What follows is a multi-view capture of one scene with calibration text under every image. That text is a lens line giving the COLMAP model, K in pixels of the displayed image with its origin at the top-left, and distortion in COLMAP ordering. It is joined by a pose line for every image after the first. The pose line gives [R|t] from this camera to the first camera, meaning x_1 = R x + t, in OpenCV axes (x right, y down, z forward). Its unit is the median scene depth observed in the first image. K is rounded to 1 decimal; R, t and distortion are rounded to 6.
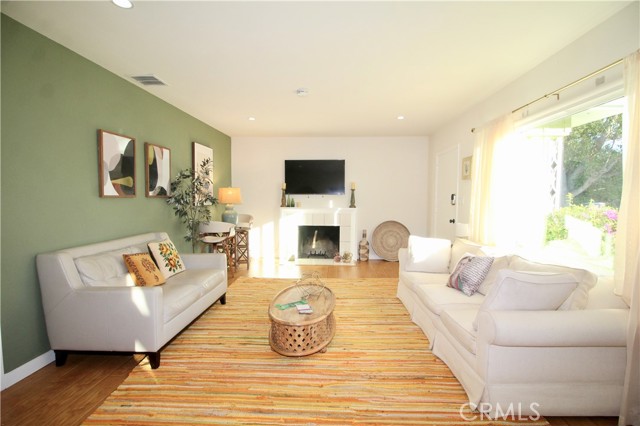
lens RADIAL K [[298.9, 0, 329.6], [0, 298.9, 213.2], [0, 0, 1]] dist [-0.009373, -0.006006]
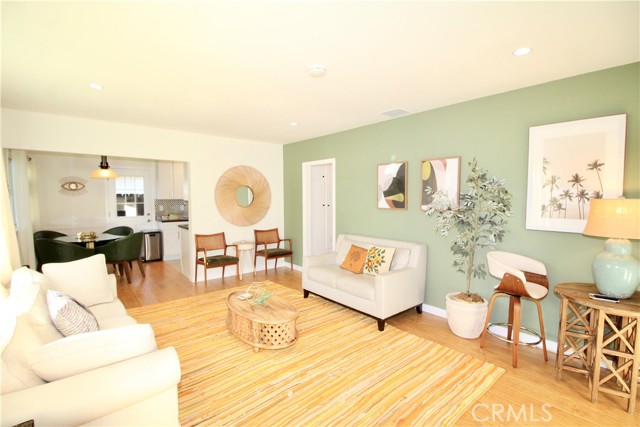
lens RADIAL K [[298.9, 0, 317.3], [0, 298.9, 216.0], [0, 0, 1]] dist [-0.009373, -0.006006]
pose [[-0.745800, 0.037861, -0.665093, 0.445437], [-0.040841, 0.993907, 0.102377, -0.148938], [0.664917, 0.103516, -0.739709, 1.774857]]
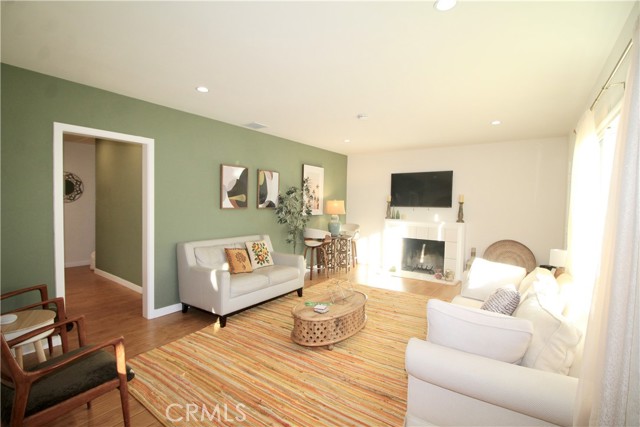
lens RADIAL K [[298.9, 0, 328.2], [0, 298.9, 214.7], [0, 0, 1]] dist [-0.009373, -0.006006]
pose [[0.843889, 0.031798, -0.535575, 0.457688], [-0.044291, 0.998964, -0.010479, -0.029830], [0.534687, 0.032564, 0.844423, 0.013588]]
